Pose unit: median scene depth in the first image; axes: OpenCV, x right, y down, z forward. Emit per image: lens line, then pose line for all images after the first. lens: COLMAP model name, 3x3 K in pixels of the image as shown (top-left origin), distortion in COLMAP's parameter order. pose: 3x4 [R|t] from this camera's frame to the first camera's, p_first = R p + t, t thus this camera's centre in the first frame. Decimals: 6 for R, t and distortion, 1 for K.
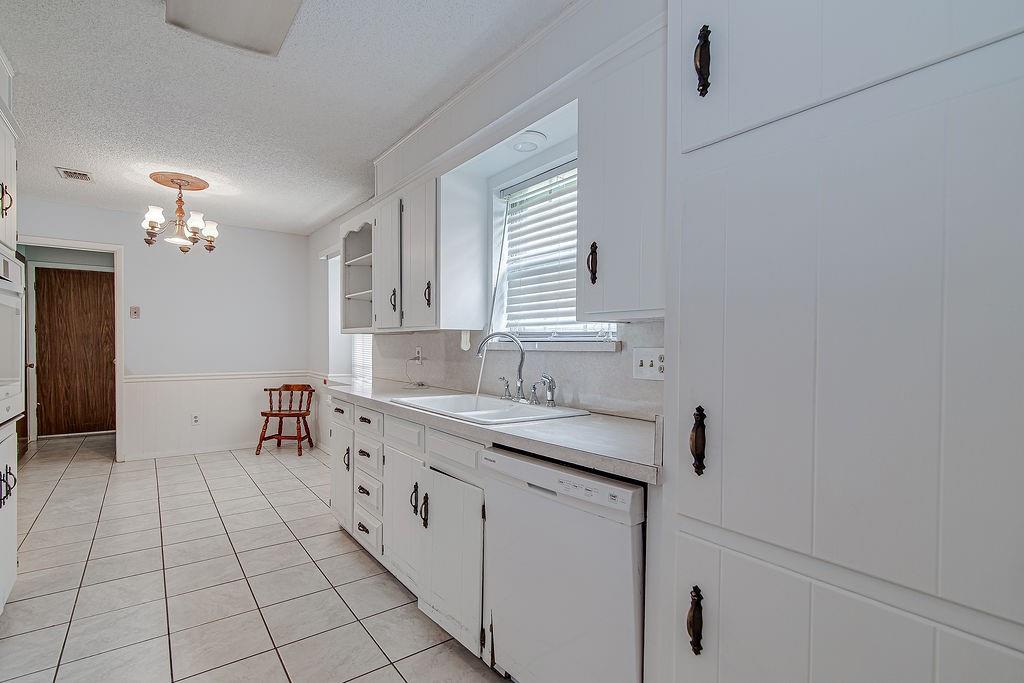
lens RADIAL K [[476.4, 0, 485.9], [0, 476.4, 350.4], [0, 0, 1]] dist [0.000643, 0.000200]
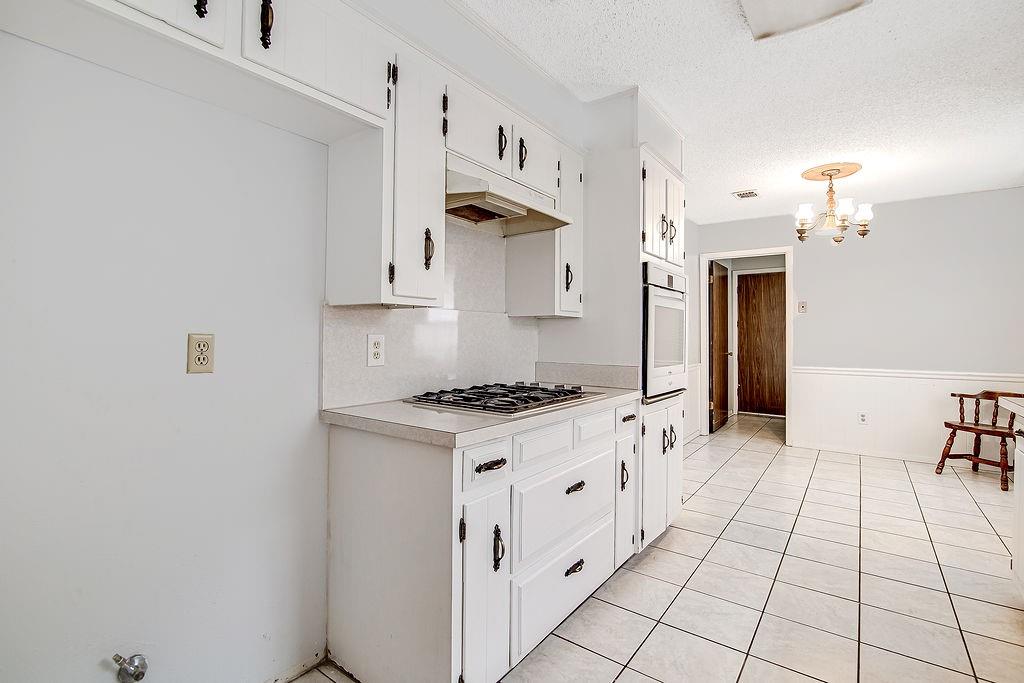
lens RADIAL K [[480.0, 0, 505.8], [0, 480.0, 330.4], [0, 0, 1]] dist [-0.015585, 0.000420]
pose [[0.308809, -0.010074, -0.951071, 0.058283], [-0.016602, 0.999734, -0.015980, 0.000190], [0.950979, 0.020724, 0.308560, 0.044285]]
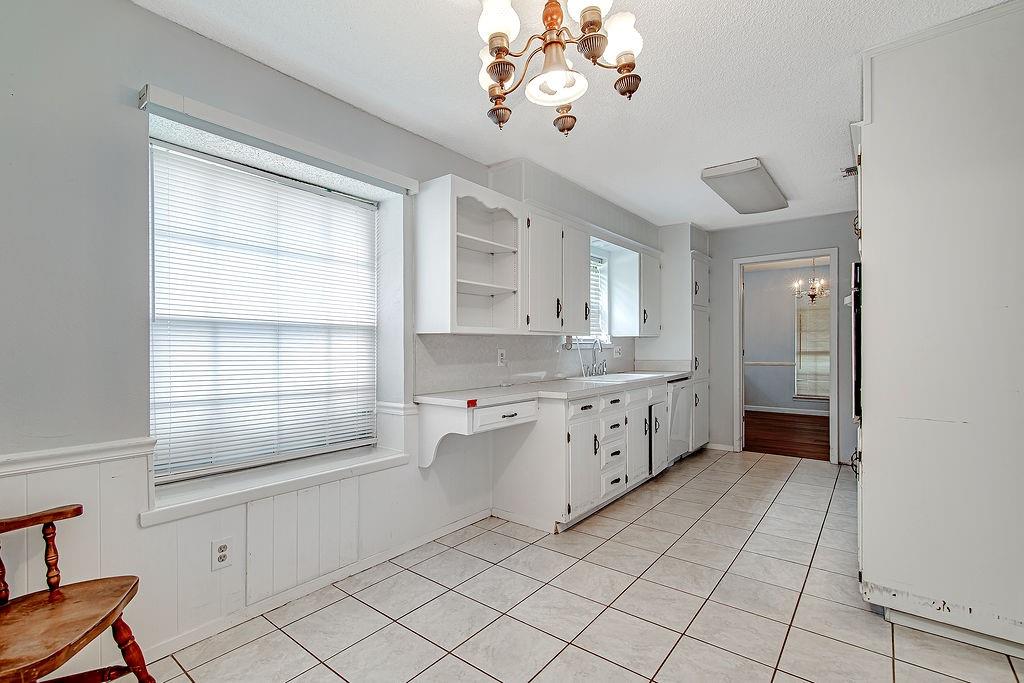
lens RADIAL K [[471.9, 0, 512.0], [0, 471.9, 341.5], [0, 0, 1]] dist [-0.021608, 0.000206]
pose [[-0.274724, 0.010546, 0.961465, -0.690202], [0.018578, 0.999811, -0.005658, -0.010866], [-0.961344, 0.016307, -0.274868, 0.779573]]
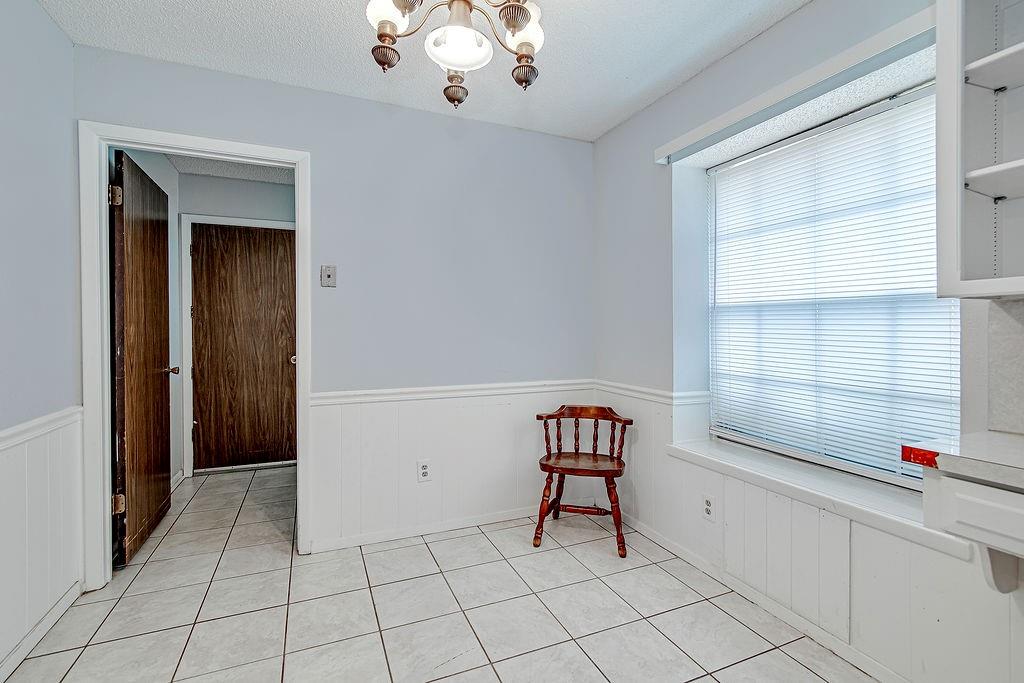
lens RADIAL K [[465.3, 0, 515.5], [0, 465.3, 332.9], [0, 0, 1]] dist [-0.000897, -0.000035]
pose [[0.978857, -0.005993, -0.204457, -0.379000], [0.003580, 0.999920, -0.012168, -0.006915], [0.204513, 0.011178, 0.978800, 0.474446]]
